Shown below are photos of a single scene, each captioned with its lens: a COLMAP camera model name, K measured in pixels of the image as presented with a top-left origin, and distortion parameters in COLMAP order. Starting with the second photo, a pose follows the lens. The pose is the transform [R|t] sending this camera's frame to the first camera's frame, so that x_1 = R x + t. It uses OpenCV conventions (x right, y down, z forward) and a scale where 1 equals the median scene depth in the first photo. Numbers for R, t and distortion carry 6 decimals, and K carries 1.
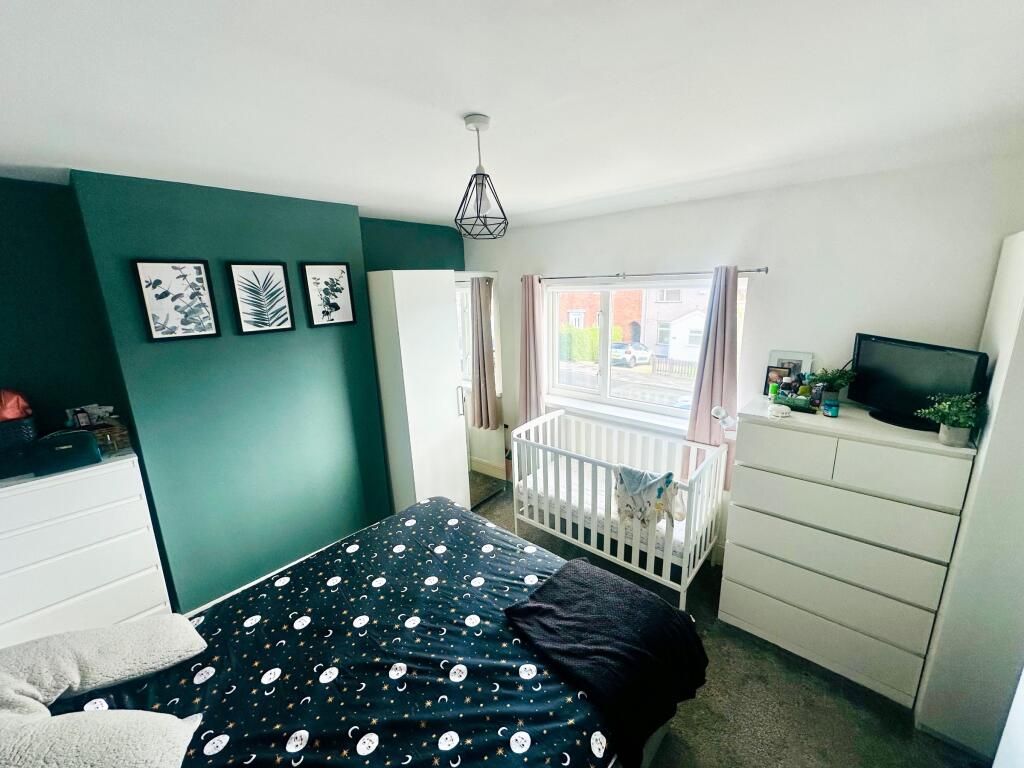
lens RADIAL K [[408.6, 0, 511.2], [0, 408.6, 382.1], [0, 0, 1]] dist [0.000039, 0.000489]
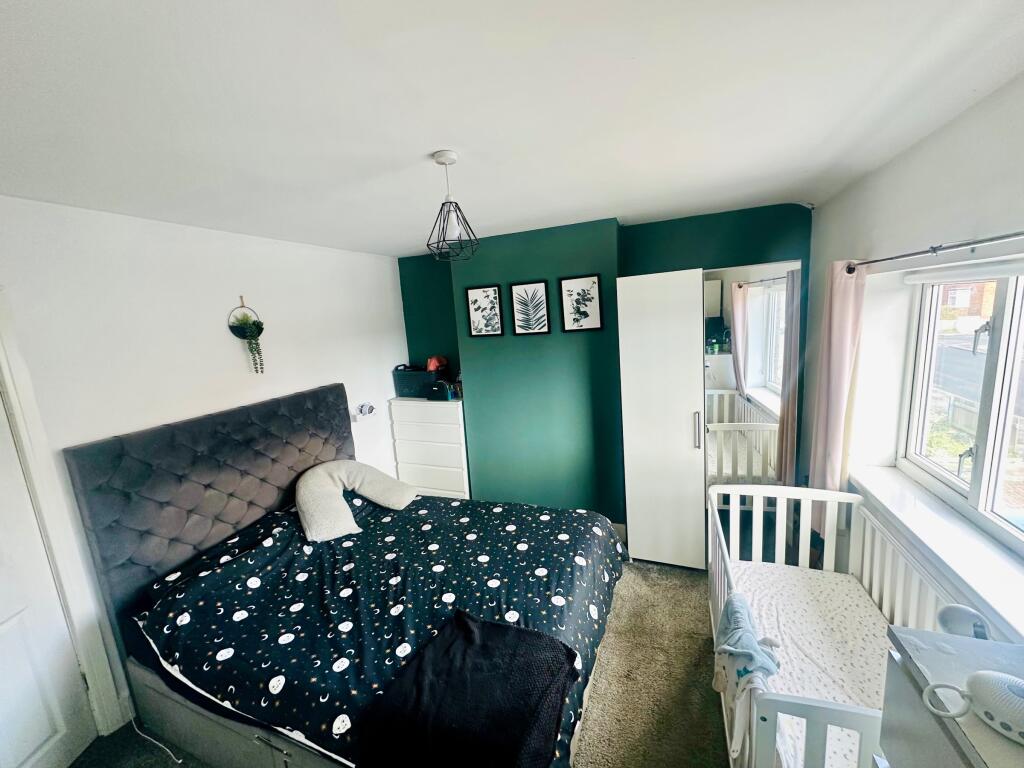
lens RADIAL K [[408.6, 0, 511.2], [0, 408.6, 382.1], [0, 0, 1]] dist [0.000039, 0.000489]
pose [[0.356570, 0.157707, -0.920862, 0.675086], [-0.152104, 0.982299, 0.109332, -0.113302], [0.921804, 0.101082, 0.374246, 0.497546]]
